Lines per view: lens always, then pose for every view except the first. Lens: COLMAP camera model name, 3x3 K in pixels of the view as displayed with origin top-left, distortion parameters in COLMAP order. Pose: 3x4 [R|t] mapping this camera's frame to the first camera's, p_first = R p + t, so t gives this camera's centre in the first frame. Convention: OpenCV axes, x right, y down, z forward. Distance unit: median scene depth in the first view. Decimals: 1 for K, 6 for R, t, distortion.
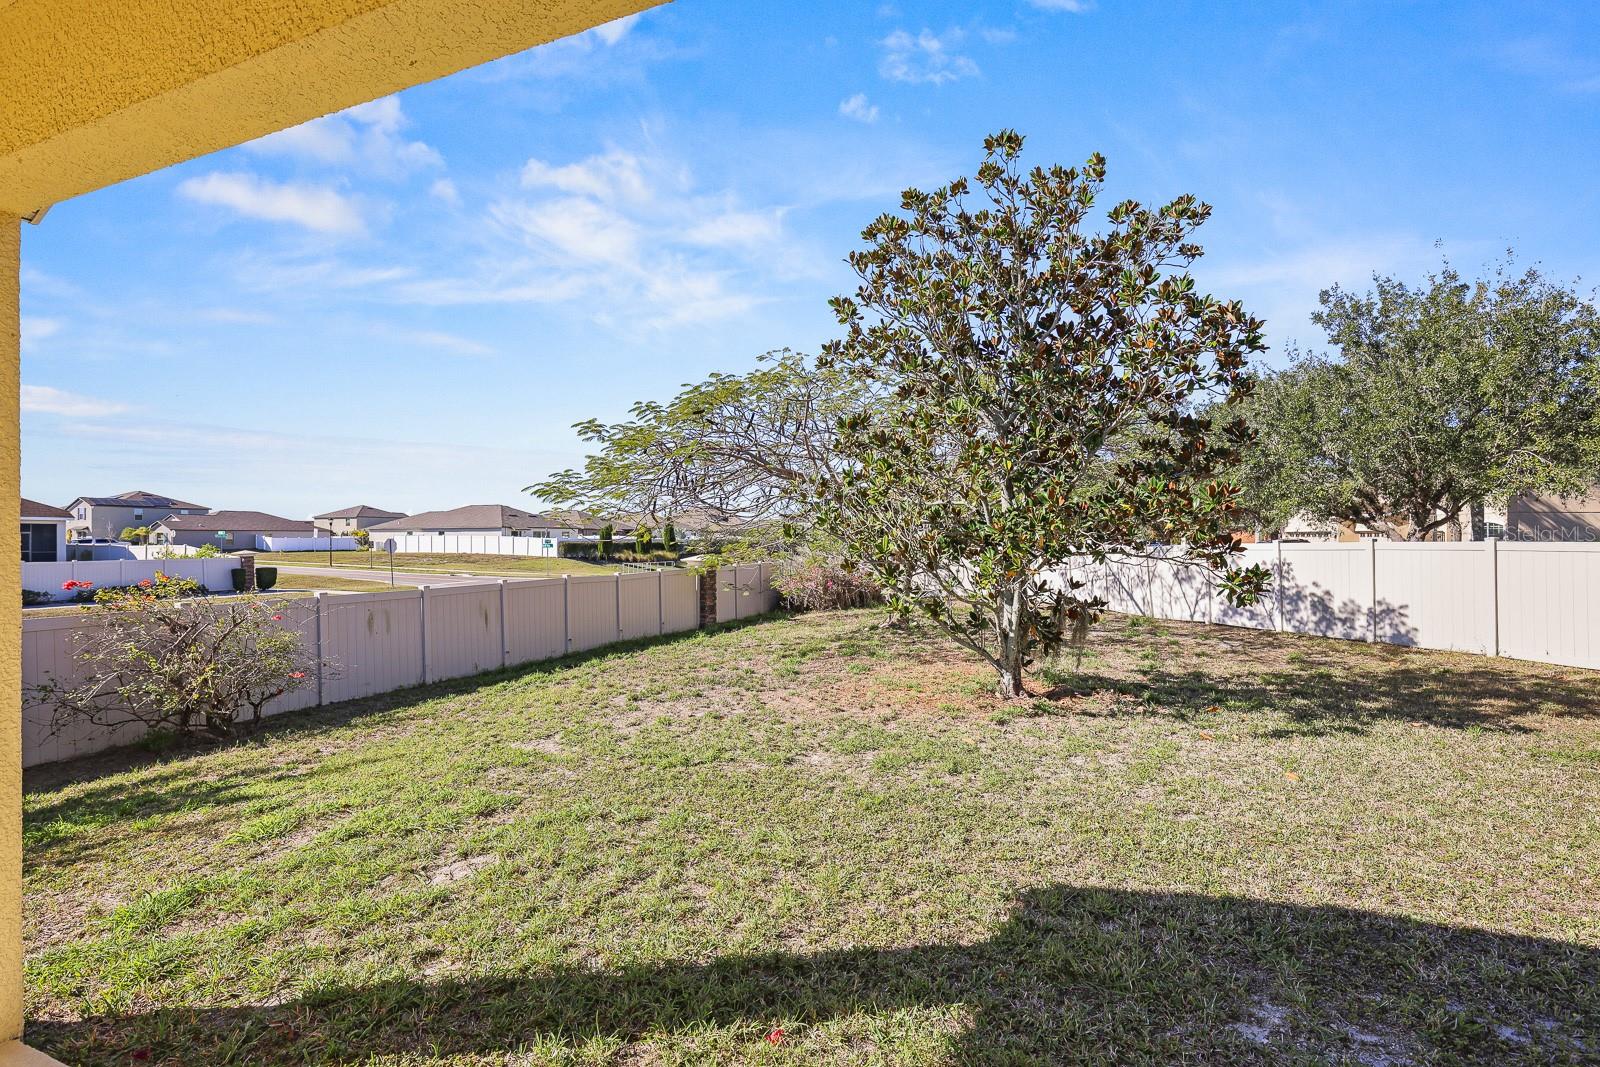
lens RADIAL K [[753.6, 0, 791.1], [0, 753.6, 547.4], [0, 0, 1]] dist [0.000624, 0.000146]
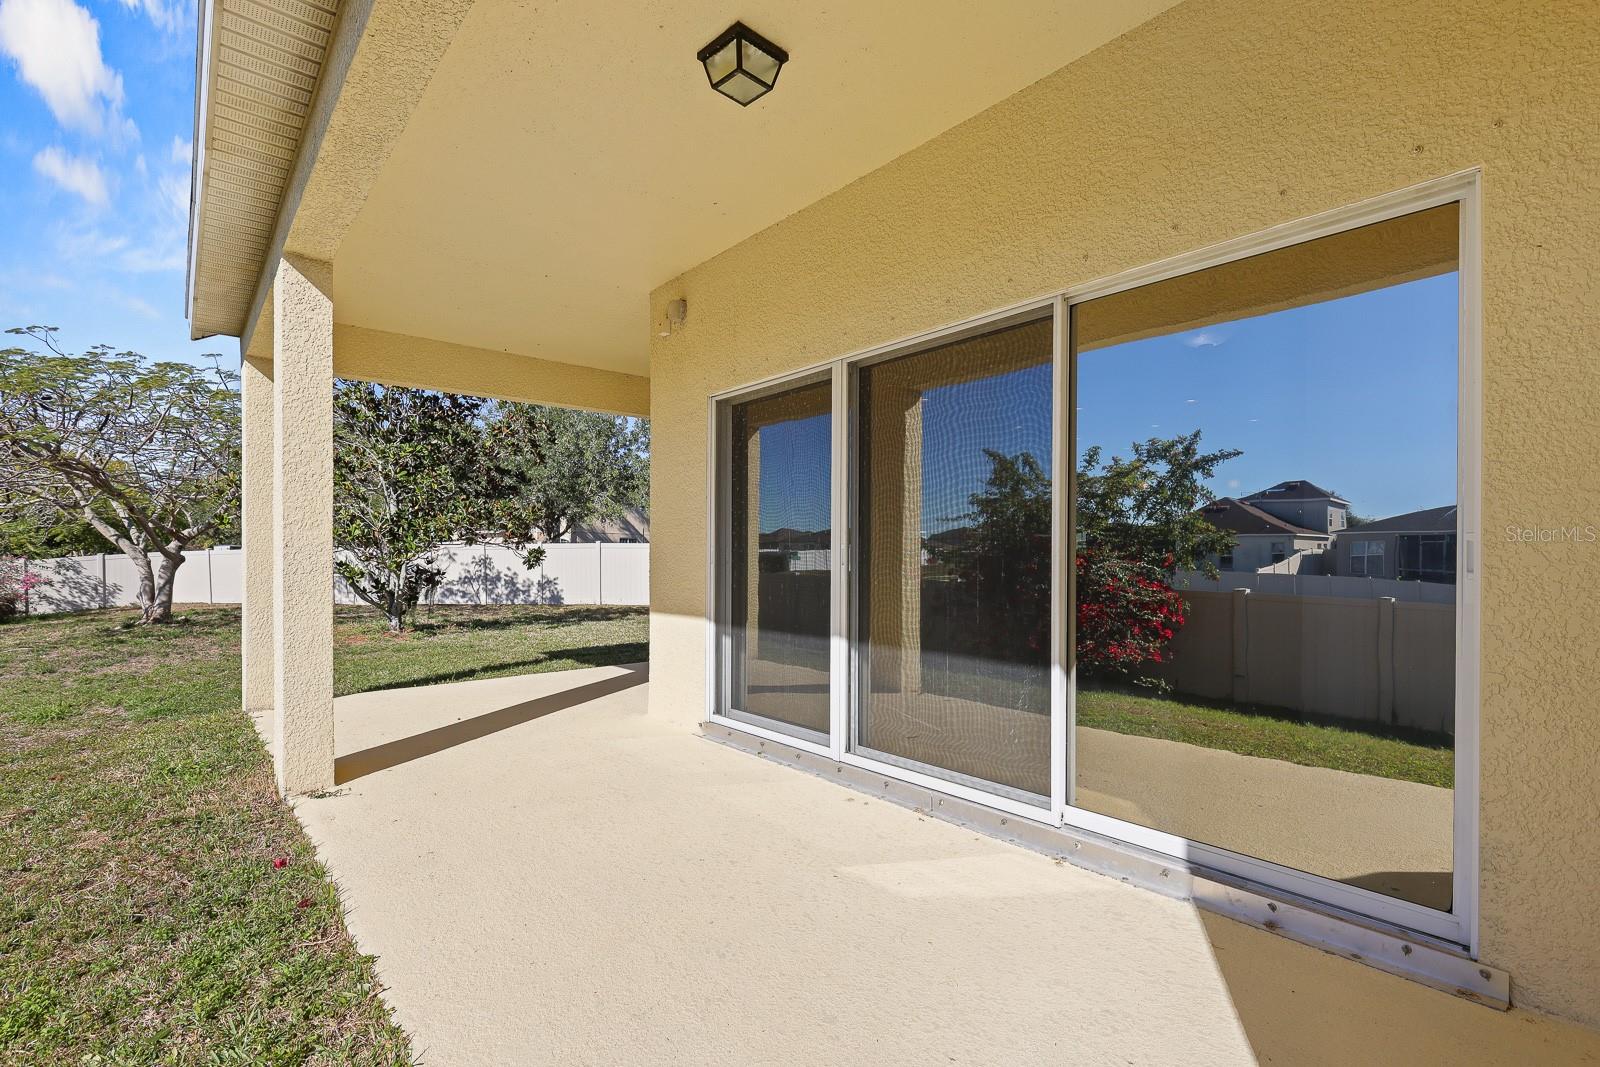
lens RADIAL K [[753.6, 0, 791.1], [0, 753.6, 547.4], [0, 0, 1]] dist [0.000624, 0.000146]
pose [[0.490069, -0.002353, 0.871681, -0.360401], [0.016645, 0.999839, -0.006659, 0.024273], [-0.871525, 0.017772, 0.490029, -0.257321]]
